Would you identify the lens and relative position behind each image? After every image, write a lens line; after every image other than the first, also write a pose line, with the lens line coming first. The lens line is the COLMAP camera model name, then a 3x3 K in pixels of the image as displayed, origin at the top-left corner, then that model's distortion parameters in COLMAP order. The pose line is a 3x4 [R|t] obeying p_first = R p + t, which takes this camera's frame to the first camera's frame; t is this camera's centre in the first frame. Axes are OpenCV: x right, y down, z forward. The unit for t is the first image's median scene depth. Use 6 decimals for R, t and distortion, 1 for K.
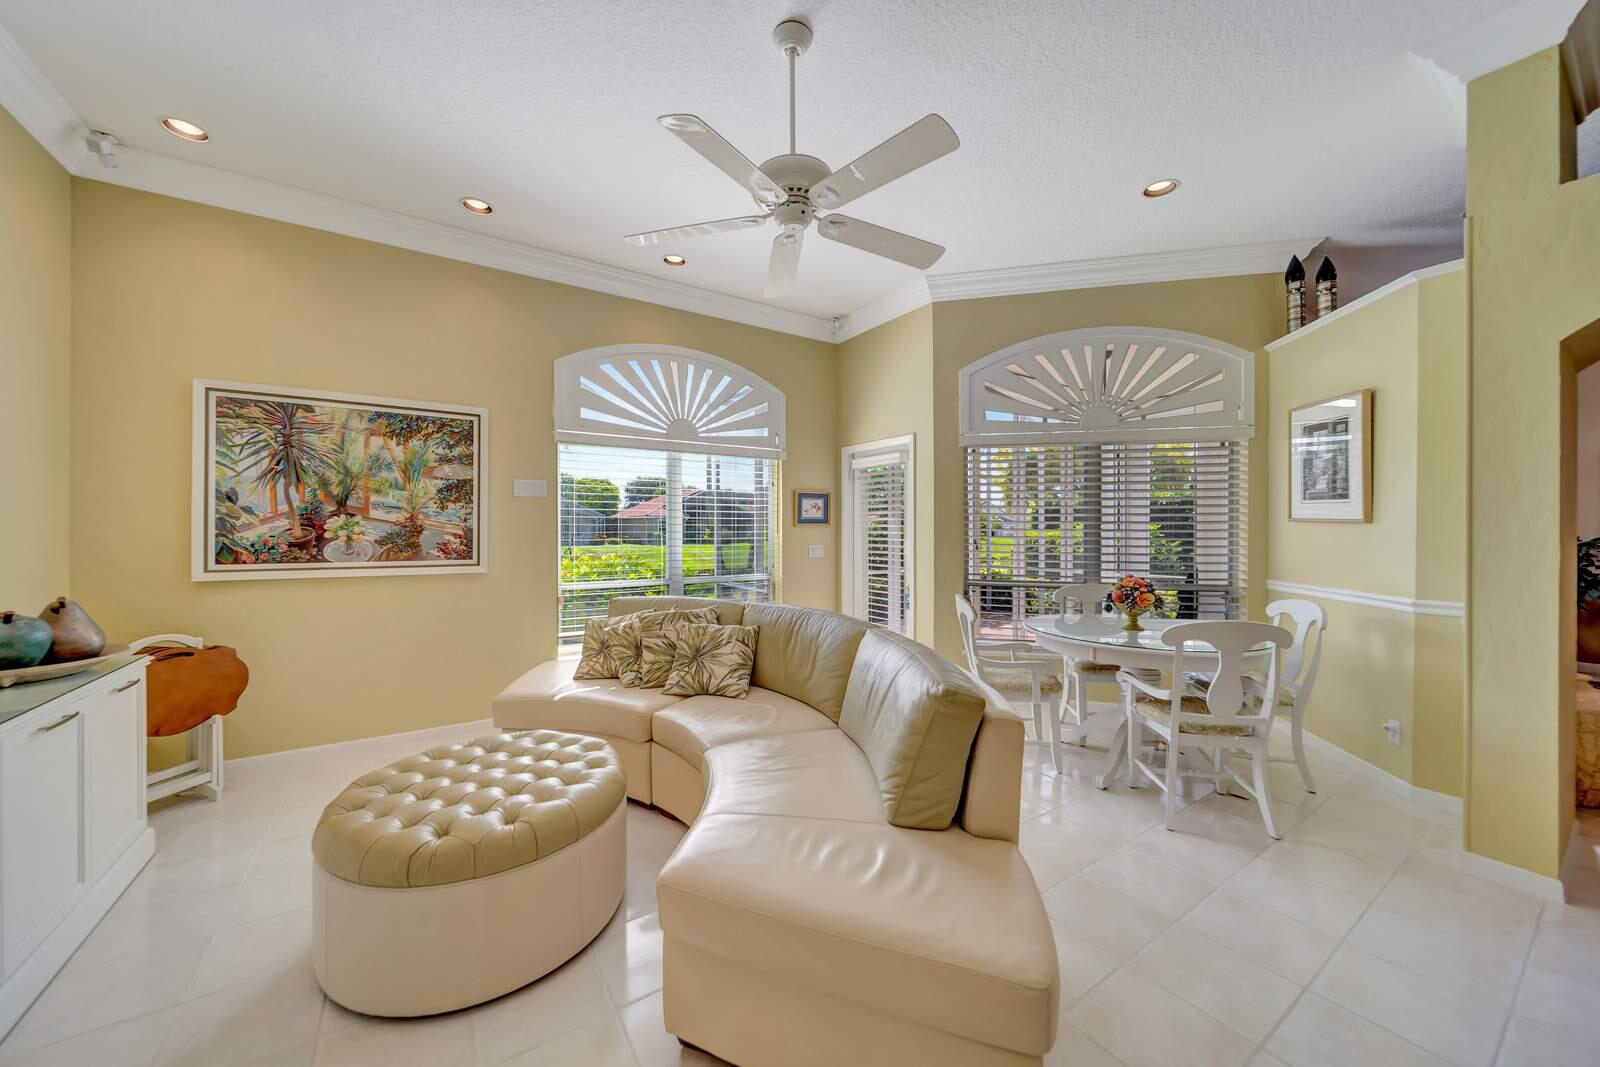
lens RADIAL K [[560.0, 0, 792.4], [0, 560.0, 535.2], [0, 0, 1]] dist [-0.000219, -0.000612]
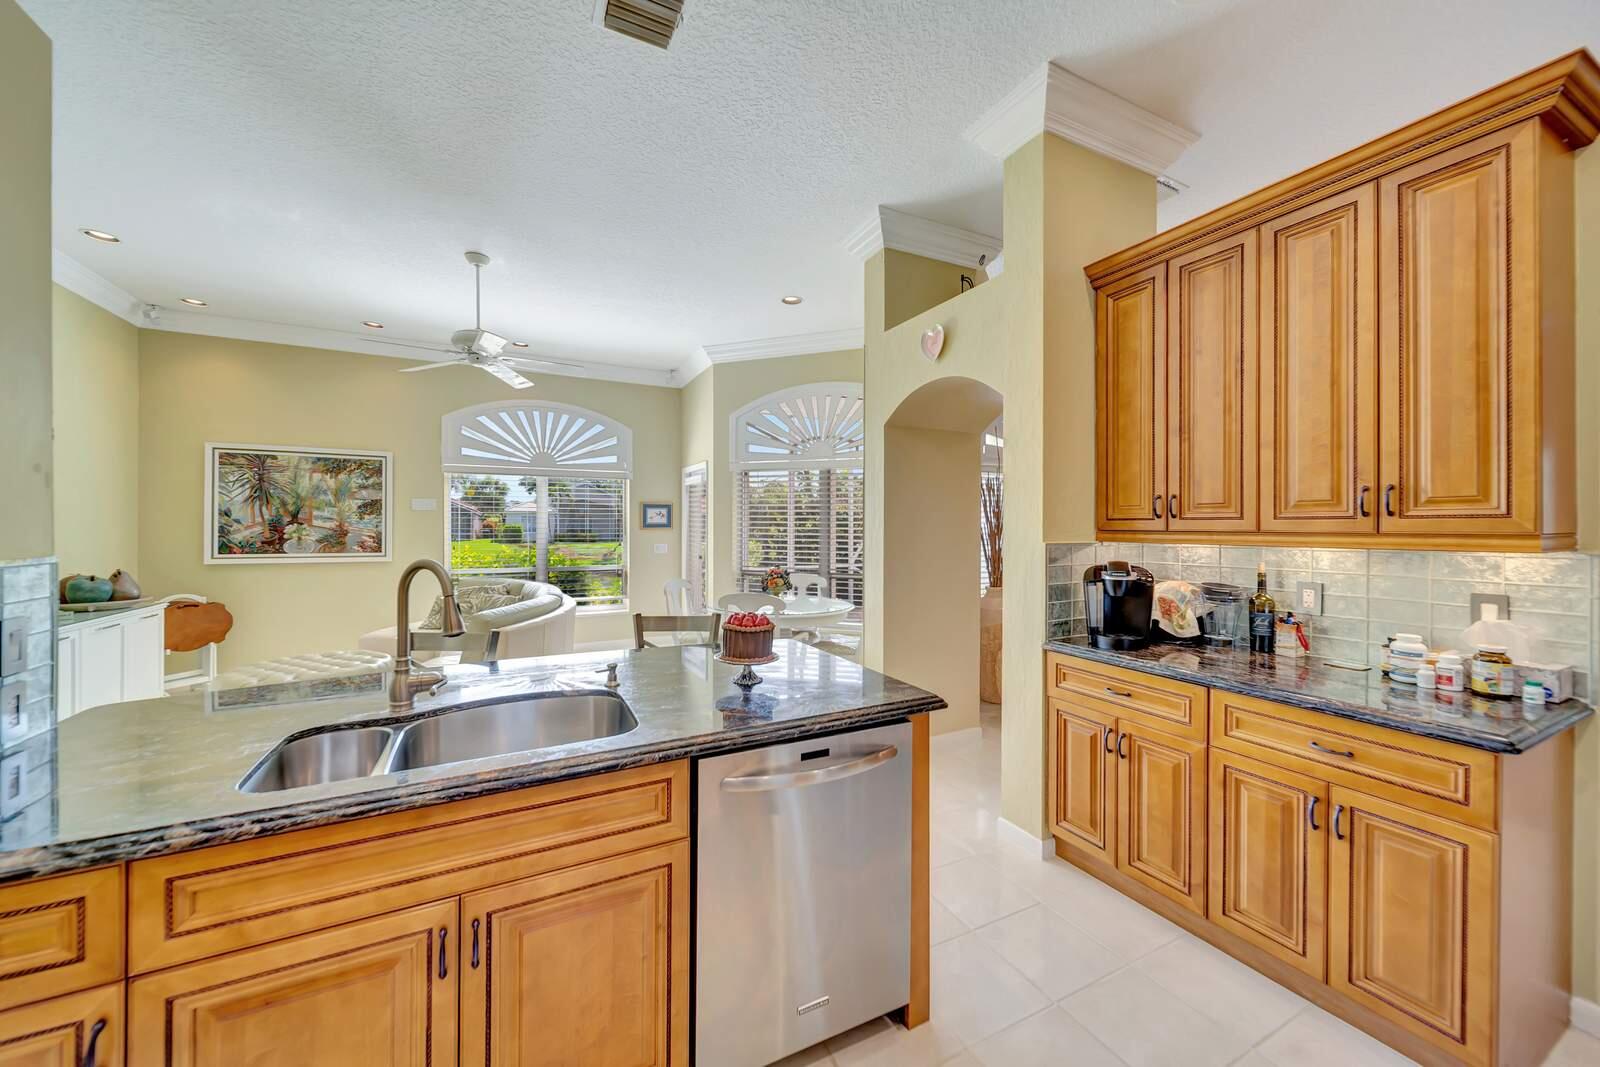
lens RADIAL K [[561.7, 0, 790.6], [0, 561.7, 533.6], [0, 0, 1]] dist [0.000327, -0.001534]
pose [[0.994178, 0.002027, -0.107732, 0.765481], [-0.001871, 0.999997, 0.001545, -0.013155], [0.107734, -0.001335, 0.994179, -0.429006]]
